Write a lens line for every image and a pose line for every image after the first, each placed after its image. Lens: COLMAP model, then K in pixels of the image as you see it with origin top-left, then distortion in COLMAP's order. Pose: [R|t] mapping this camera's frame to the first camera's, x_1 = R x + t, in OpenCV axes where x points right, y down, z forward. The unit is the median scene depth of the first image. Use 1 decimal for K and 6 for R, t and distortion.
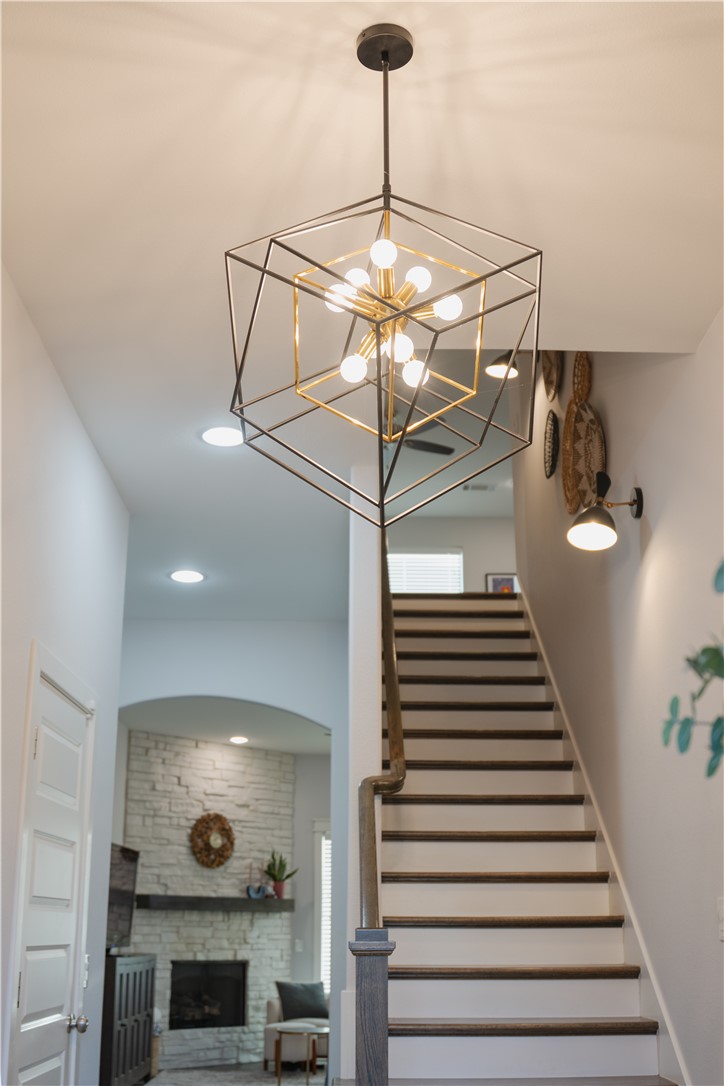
lens RADIAL K [[1152.7, 0, 362.0], [0, 1152.7, 543.0], [0, 0, 1]] dist [-0.151385, 0.041351]
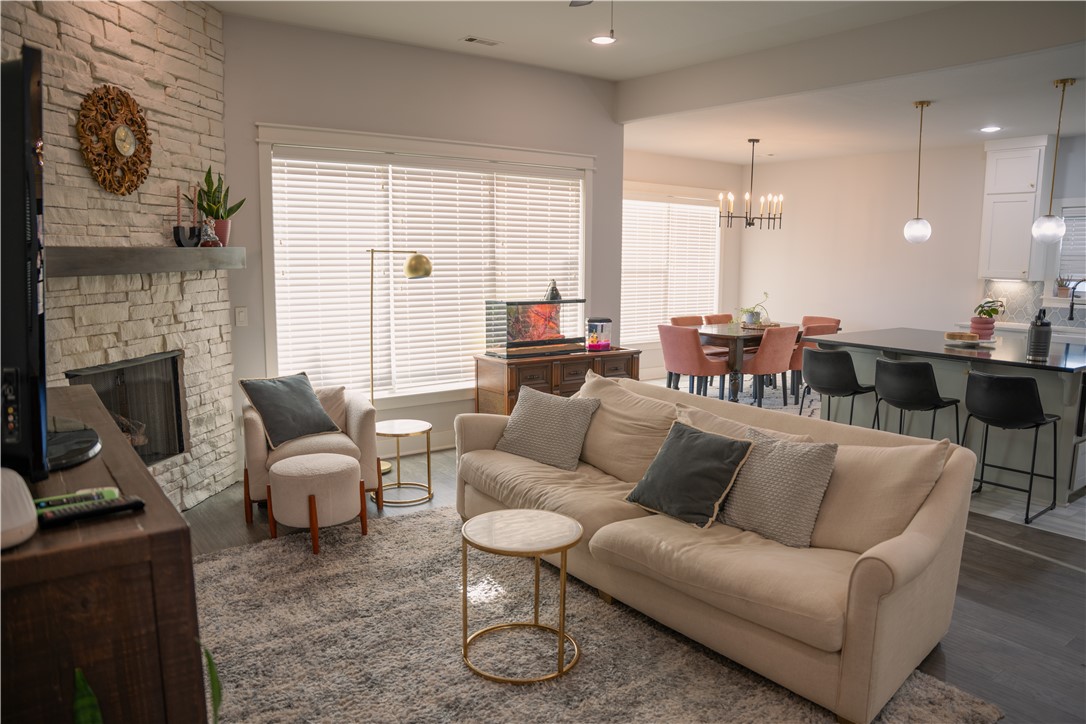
lens RADIAL K [[760.4, 0, 543.0], [0, 760.4, 362.0], [0, 0, 1]] dist [-0.180857, 0.145969]
pose [[0.802885, -0.081072, 0.590595, -0.178623], [-0.196935, 0.899017, 0.391134, 0.184049], [-0.562665, -0.430344, 0.705841, 0.610712]]
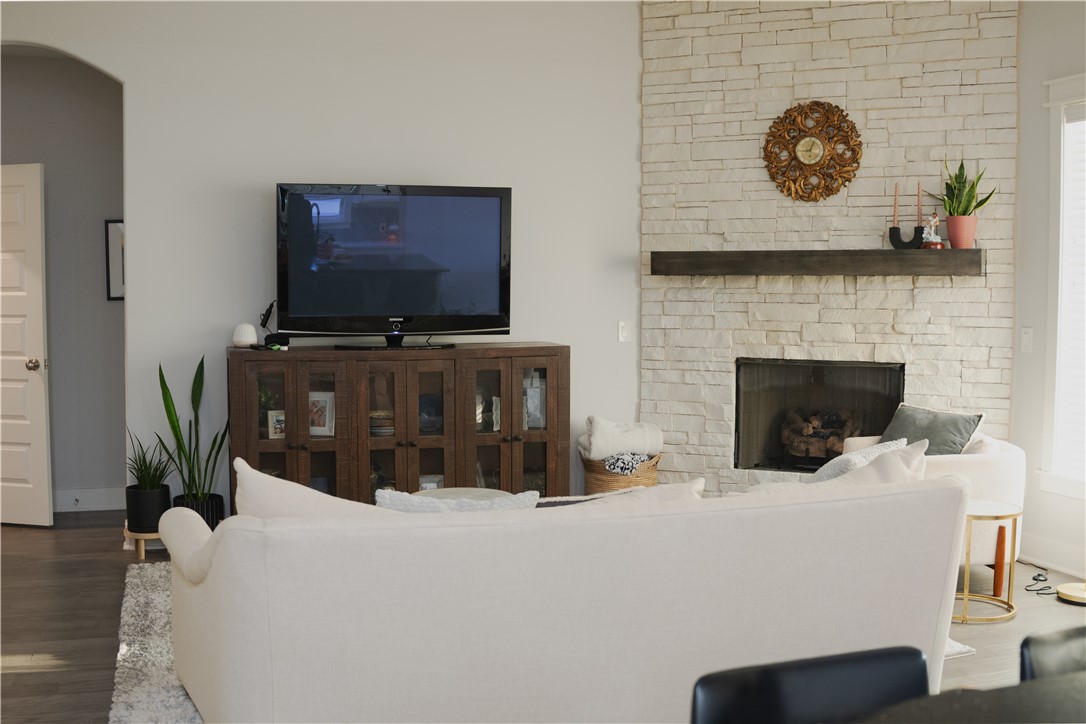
lens RADIAL K [[1152.7, 0, 543.0], [0, 1152.7, 362.0], [0, 0, 1]] dist [-0.151385, 0.041351]
pose [[0.298635, 0.055290, -0.952765, 0.365864], [0.305275, 0.940336, 0.150255, 0.235135], [0.904226, -0.335726, 0.263938, 0.701841]]
